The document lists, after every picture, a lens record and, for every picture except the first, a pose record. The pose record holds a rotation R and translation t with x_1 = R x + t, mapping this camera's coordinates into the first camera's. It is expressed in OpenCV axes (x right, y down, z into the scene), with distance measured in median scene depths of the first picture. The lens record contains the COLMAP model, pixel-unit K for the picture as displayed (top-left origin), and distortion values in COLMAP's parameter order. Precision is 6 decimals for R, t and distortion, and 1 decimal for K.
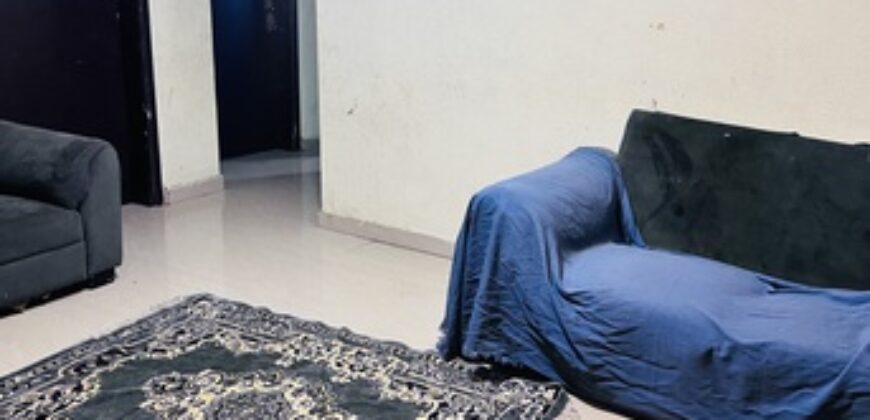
lens RADIAL K [[897.0, 0, 435.0], [0, 897.0, 210.0], [0, 0, 1]] dist [0.181885, -0.446126]
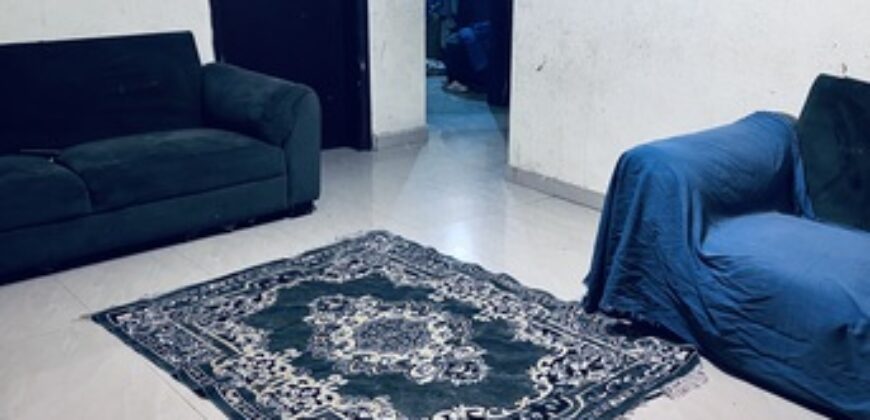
lens RADIAL K [[897.0, 0, 435.0], [0, 897.0, 210.0], [0, 0, 1]] dist [0.181885, -0.446126]
pose [[0.962074, 0.077751, -0.261473, 0.110969], [-0.066262, 0.996421, 0.052488, 0.008184], [0.264618, -0.033172, 0.963783, -0.036075]]
